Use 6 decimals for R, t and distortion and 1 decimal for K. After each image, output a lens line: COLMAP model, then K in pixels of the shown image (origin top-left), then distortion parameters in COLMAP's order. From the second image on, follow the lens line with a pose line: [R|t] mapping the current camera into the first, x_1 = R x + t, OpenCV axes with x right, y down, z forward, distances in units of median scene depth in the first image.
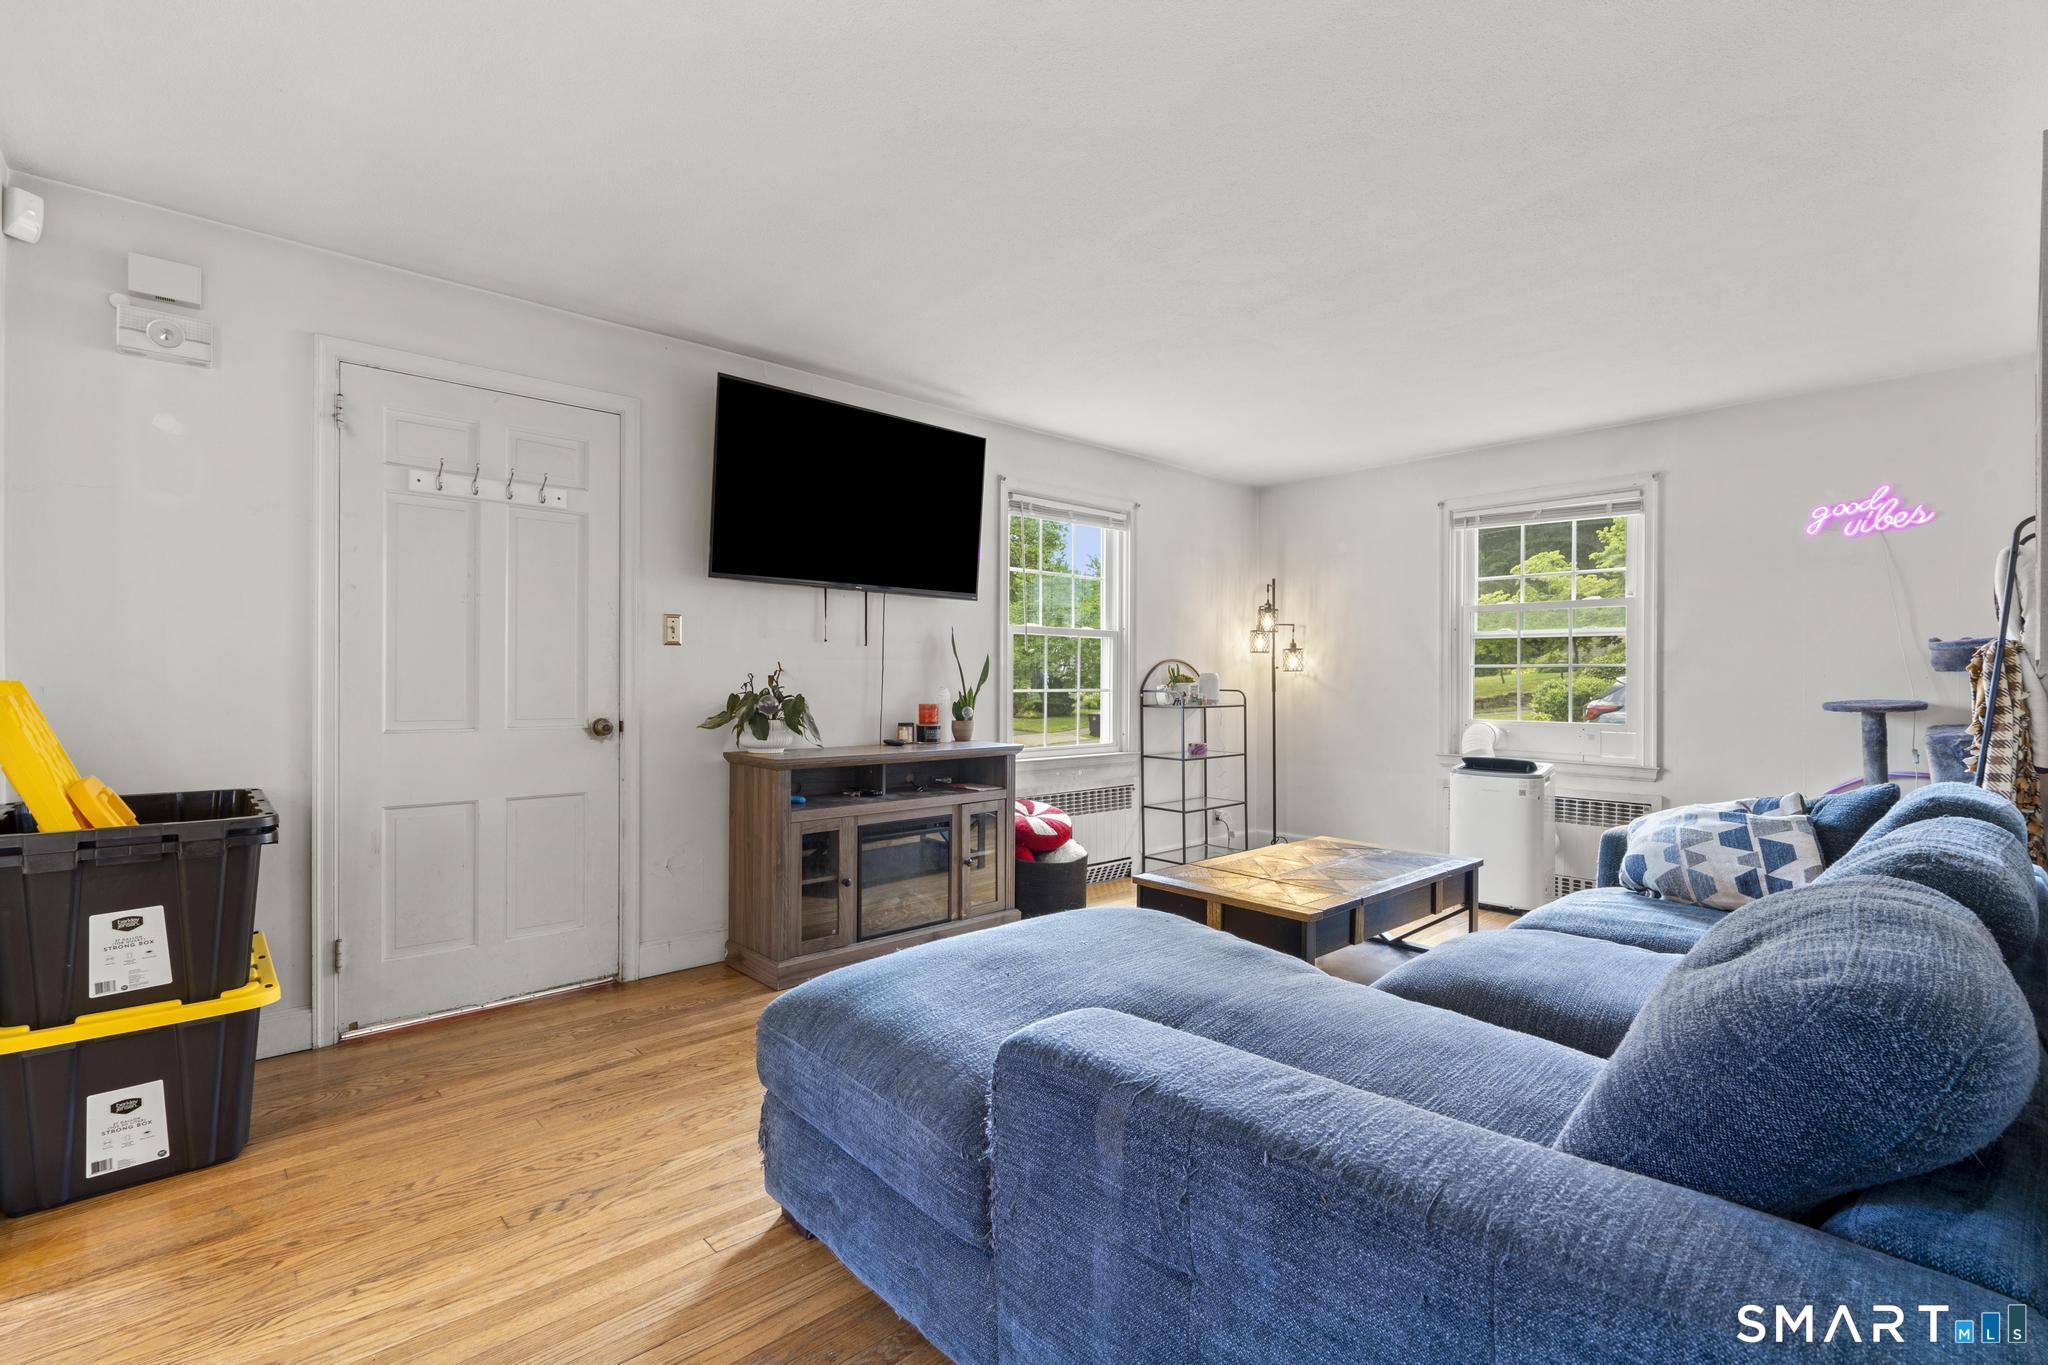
lens RADIAL K [[931.8, 0, 1017.9], [0, 931.8, 676.8], [0, 0, 1]] dist [-0.013098, 0.011131]
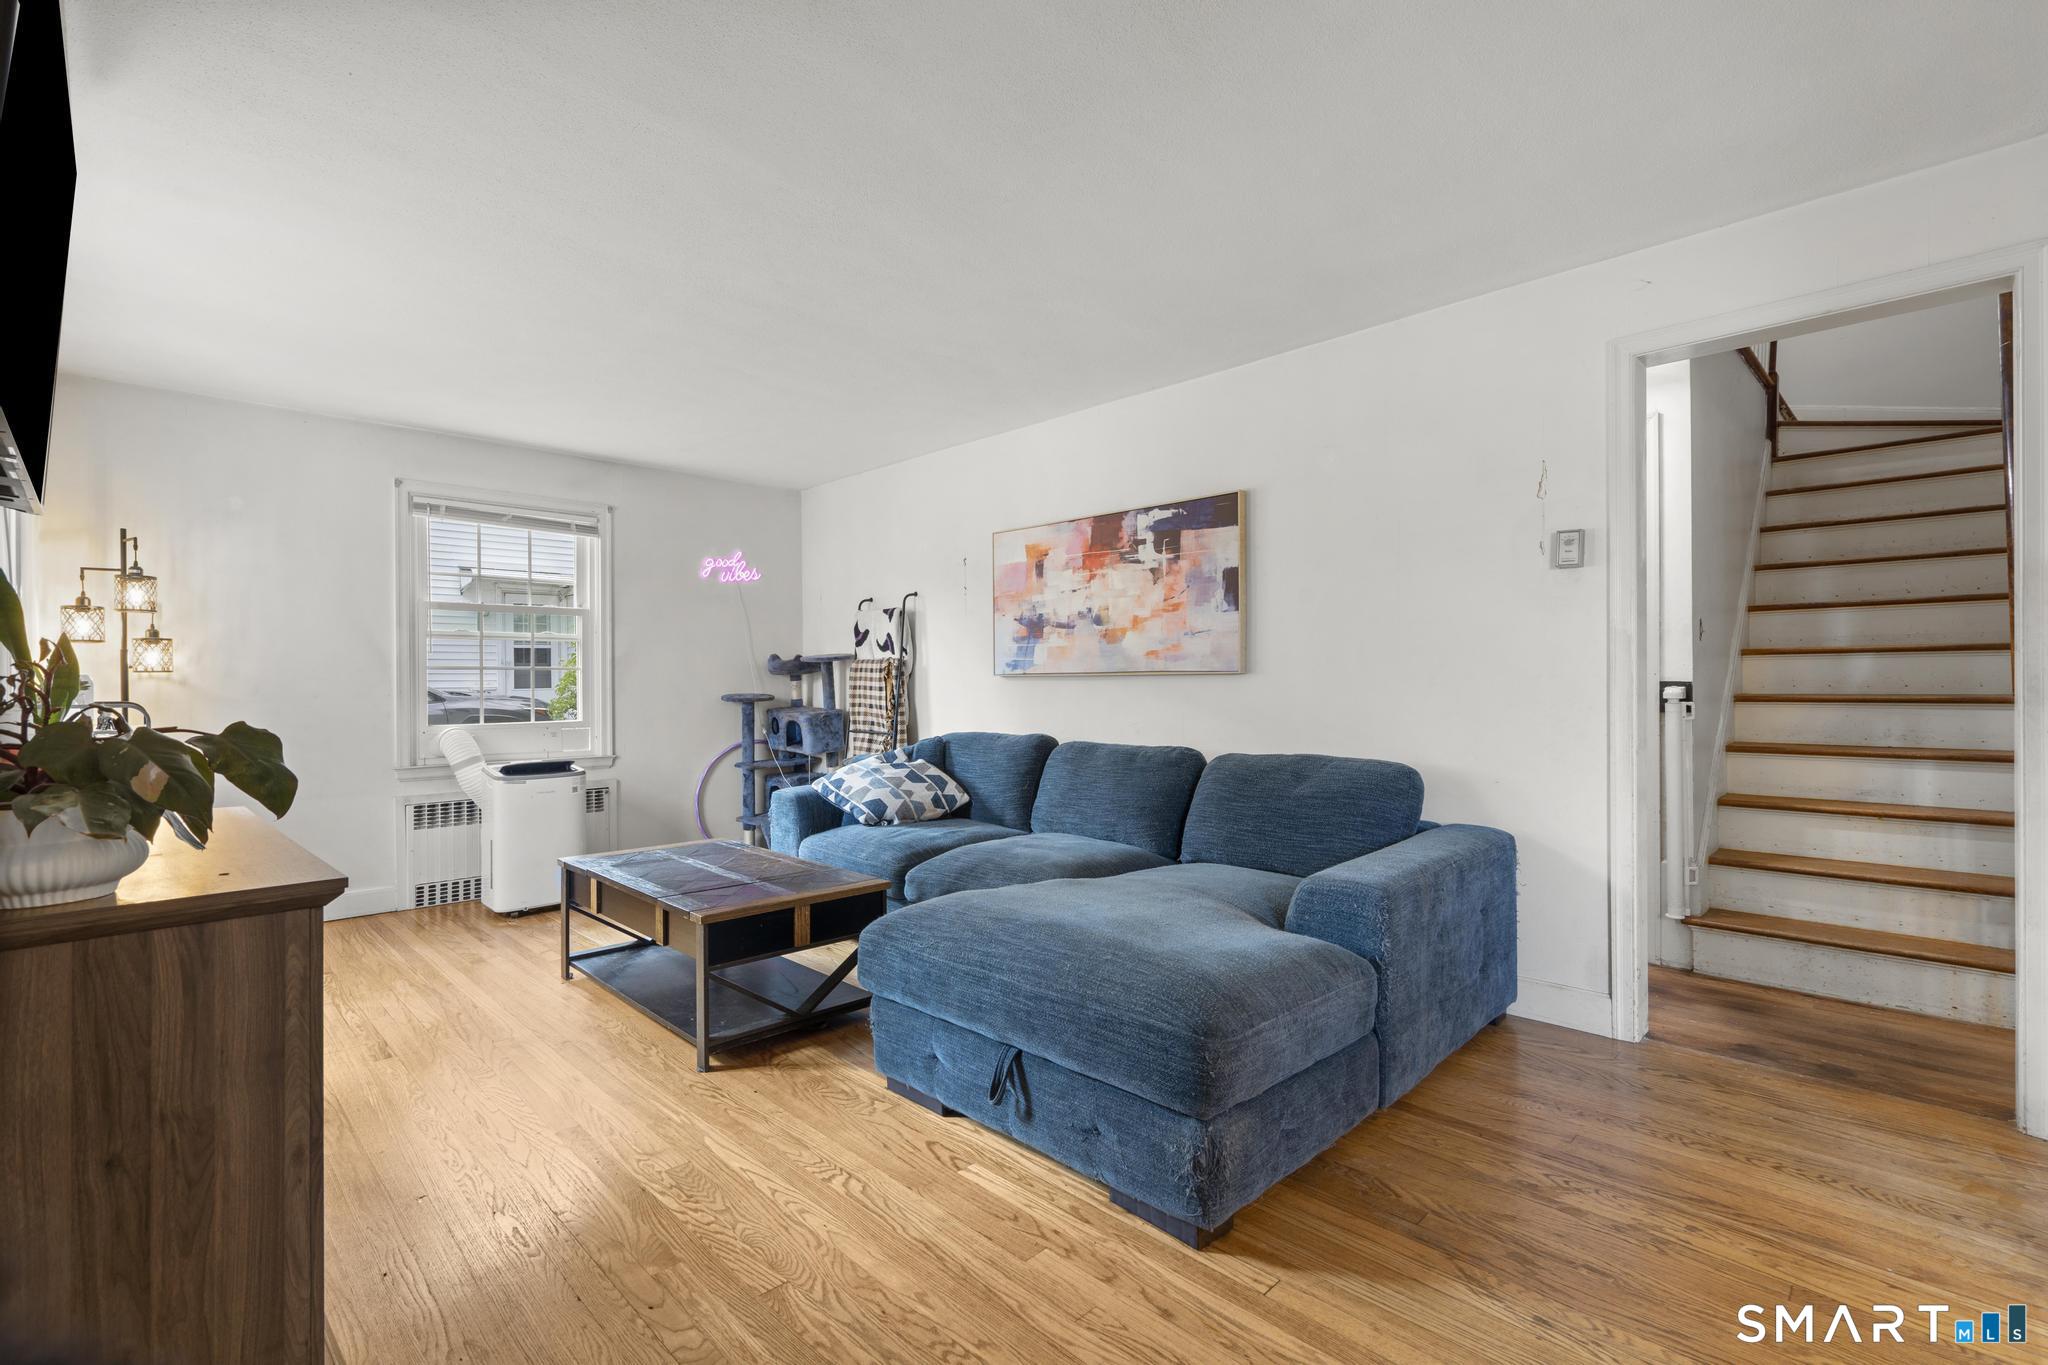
lens RADIAL K [[931.8, 0, 1017.9], [0, 931.8, 676.8], [0, 0, 1]] dist [-0.013098, 0.011131]
pose [[-0.051415, -0.000737, 0.998677, -0.524064], [0.002621, 0.999996, 0.000873, -0.002206], [-0.998674, 0.002662, -0.051413, 0.544477]]
